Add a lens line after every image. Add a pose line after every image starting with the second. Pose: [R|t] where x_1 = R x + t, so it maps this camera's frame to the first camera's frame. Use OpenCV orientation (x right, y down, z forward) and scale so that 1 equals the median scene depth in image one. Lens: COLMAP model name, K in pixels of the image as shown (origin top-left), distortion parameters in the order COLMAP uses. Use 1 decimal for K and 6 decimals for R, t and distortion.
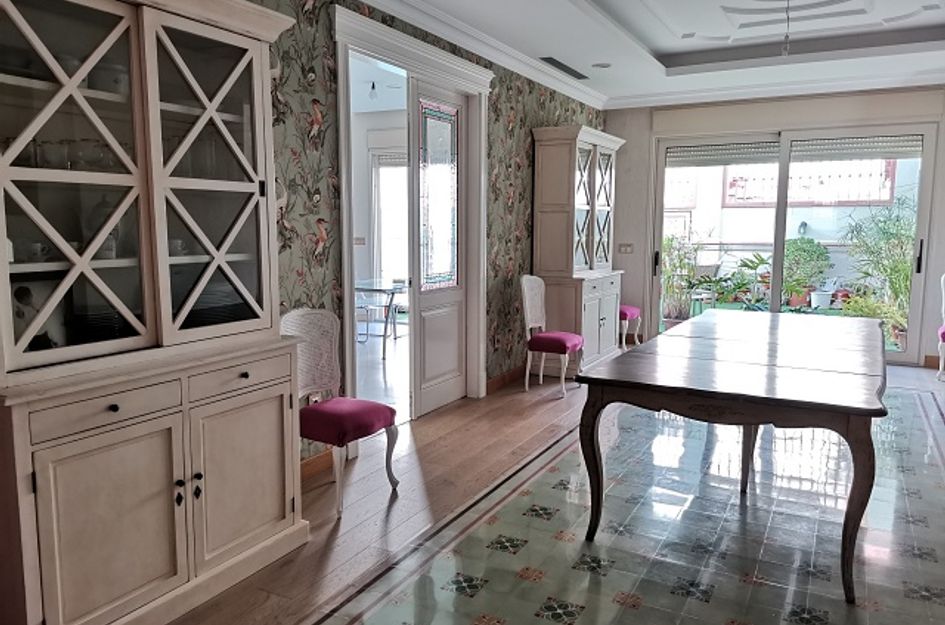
lens RADIAL K [[712.4, 0, 472.5], [0, 712.4, 312.5], [0, 0, 1]] dist [0.091838, -0.005106]
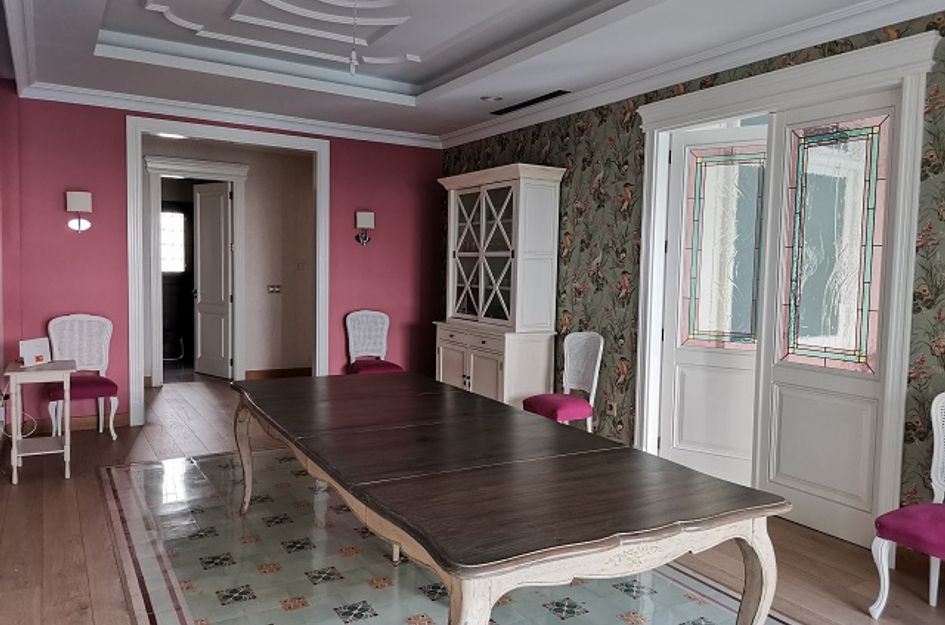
lens RADIAL K [[712.4, 0, 472.5], [0, 712.4, 312.5], [0, 0, 1]] dist [0.091838, -0.005106]
pose [[-0.523363, 0.050542, -0.850609, 1.410579], [-0.124084, 0.983078, 0.134760, -0.264437], [0.843027, 0.176075, -0.508236, 1.924190]]
